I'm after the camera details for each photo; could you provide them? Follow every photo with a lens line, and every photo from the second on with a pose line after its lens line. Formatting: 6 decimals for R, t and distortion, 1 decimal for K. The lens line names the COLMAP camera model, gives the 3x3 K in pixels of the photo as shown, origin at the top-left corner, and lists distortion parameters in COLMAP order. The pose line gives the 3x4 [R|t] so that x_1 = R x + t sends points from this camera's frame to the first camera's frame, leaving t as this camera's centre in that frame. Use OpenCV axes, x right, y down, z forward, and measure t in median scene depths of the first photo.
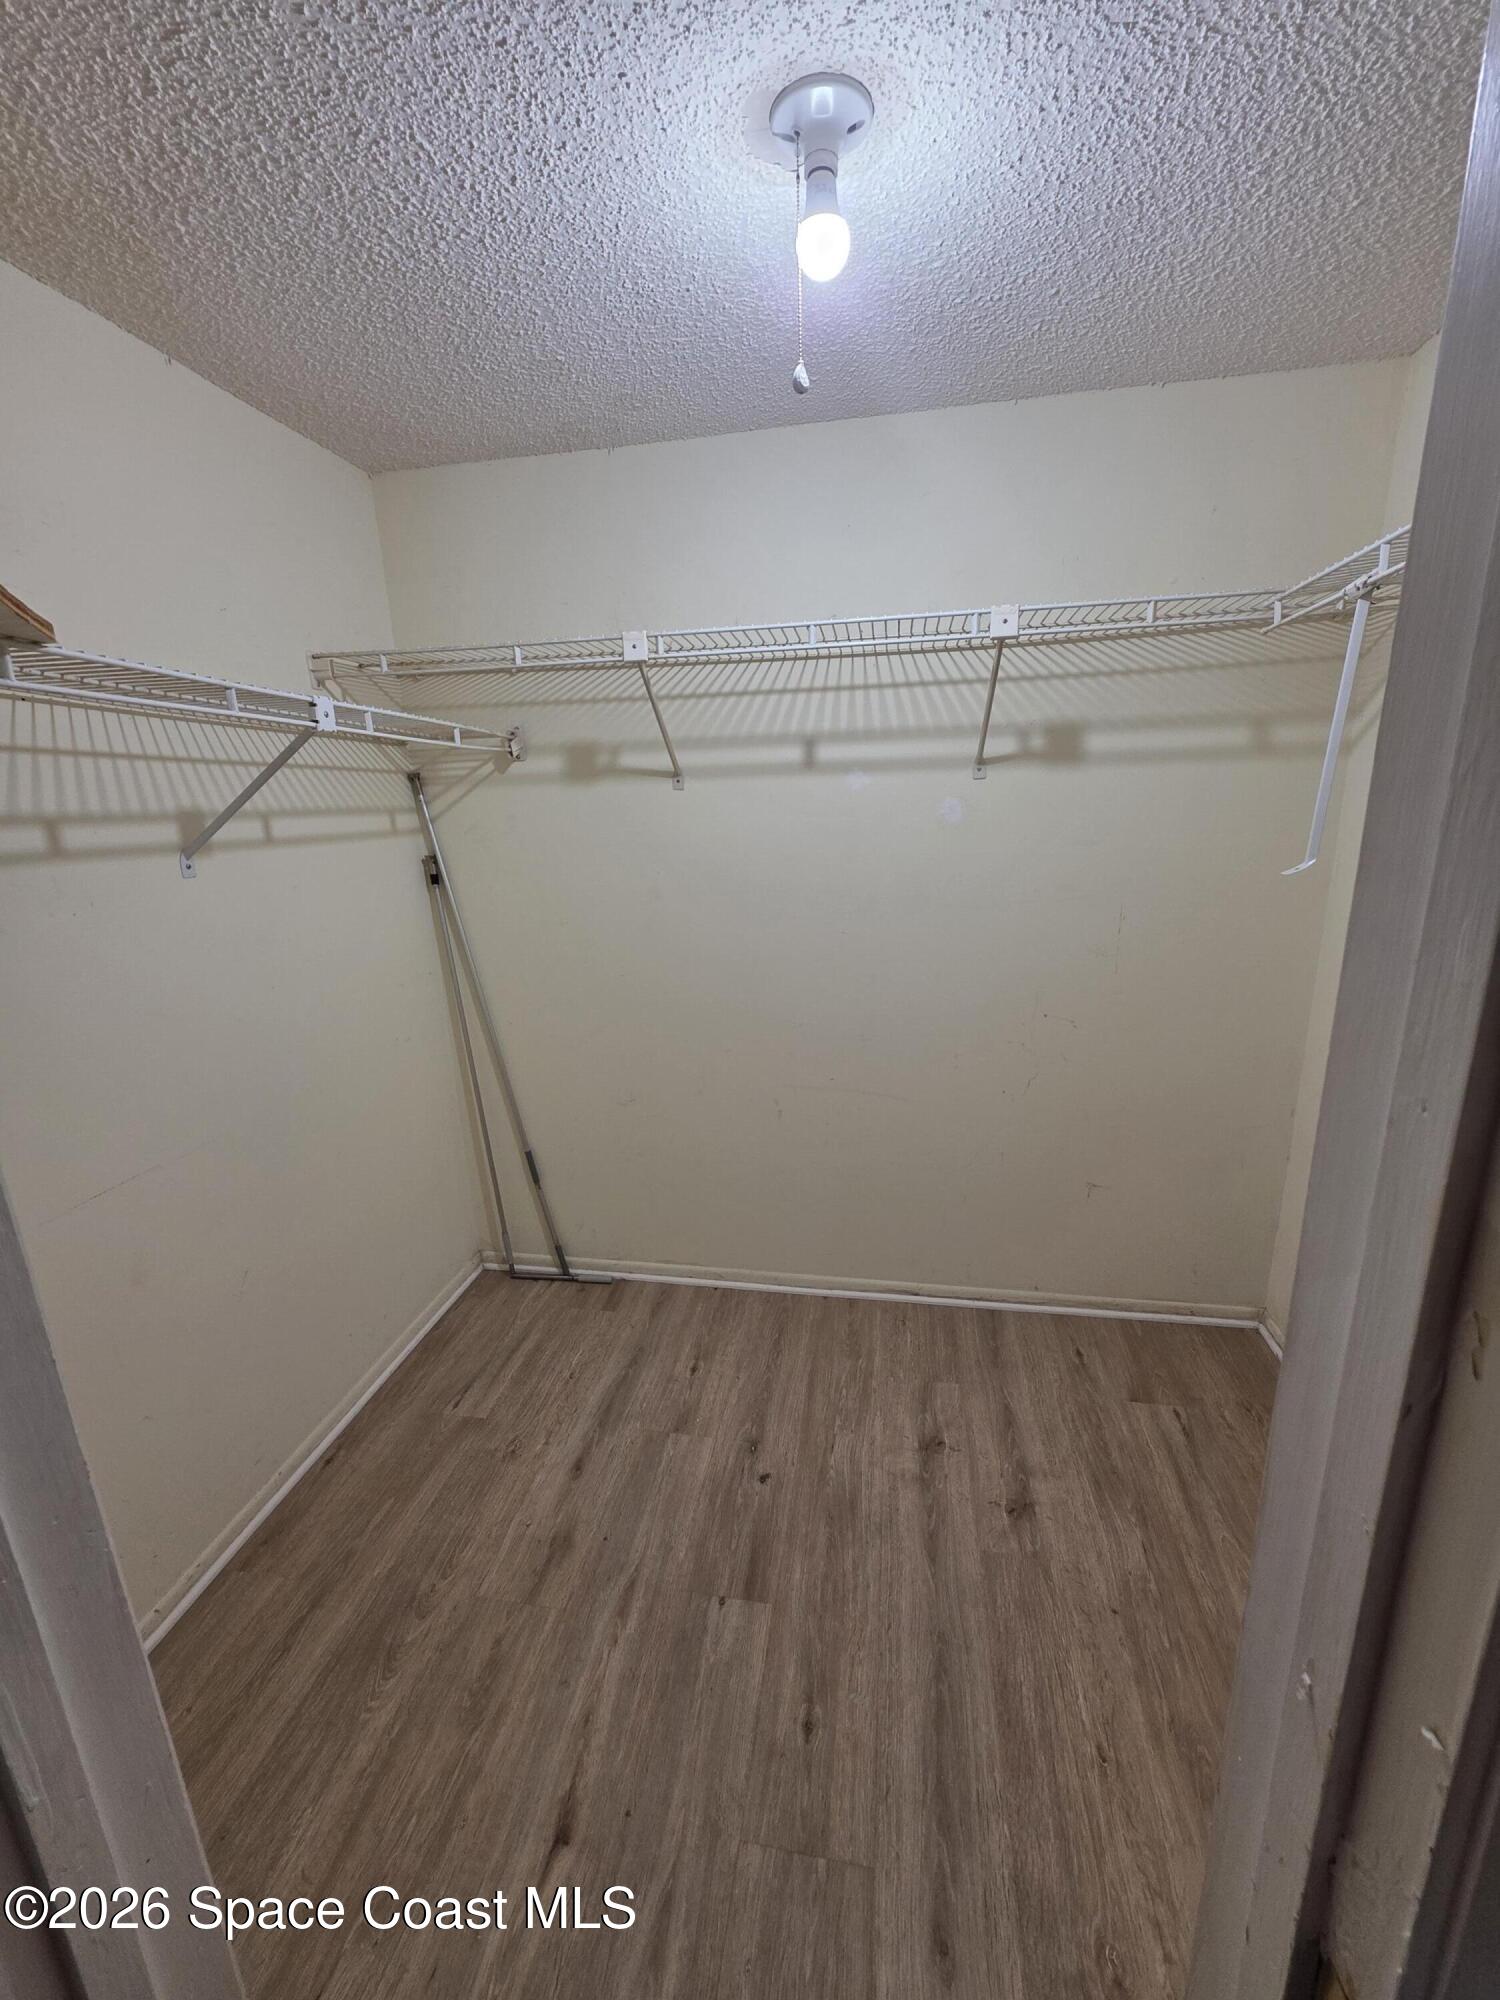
lens RADIAL K [[799.8, 0, 742.9], [0, 799.8, 1006.0], [0, 0, 1]] dist [0.001601, -0.001478]
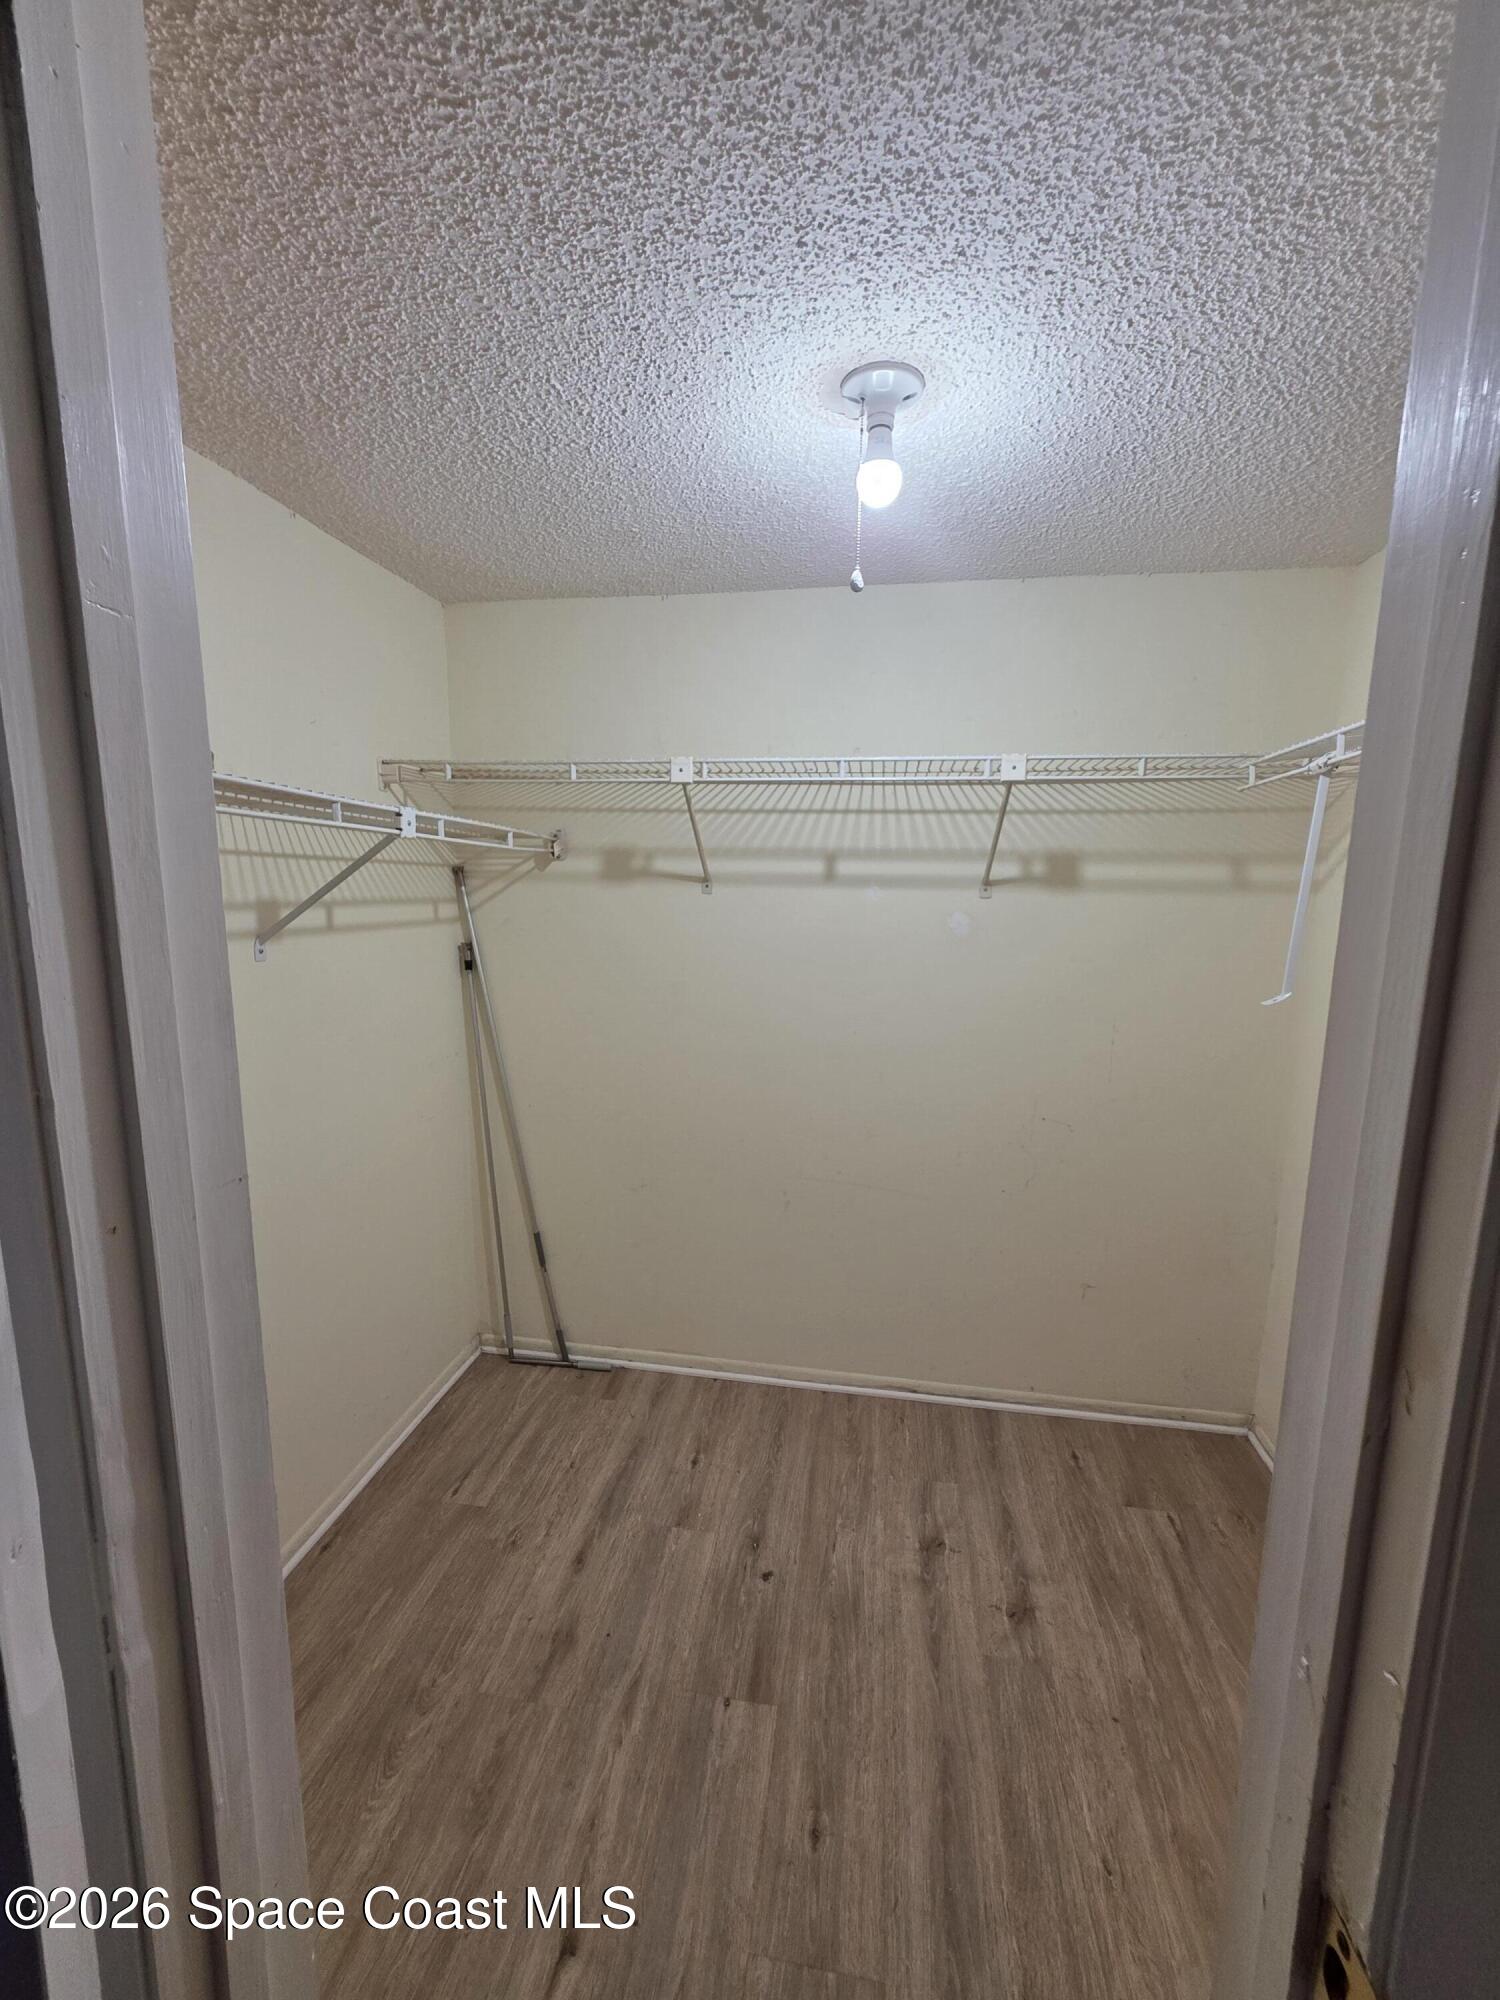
lens RADIAL K [[799.8, 0, 753.9], [0, 799.8, 1009.4], [0, 0, 1]] dist [0.001601, -0.001478]
pose [[0.998739, 0.042518, 0.026698, -0.058606], [-0.039613, 0.994072, -0.101254, -0.014528], [-0.030845, 0.100069, 0.994502, -0.081034]]
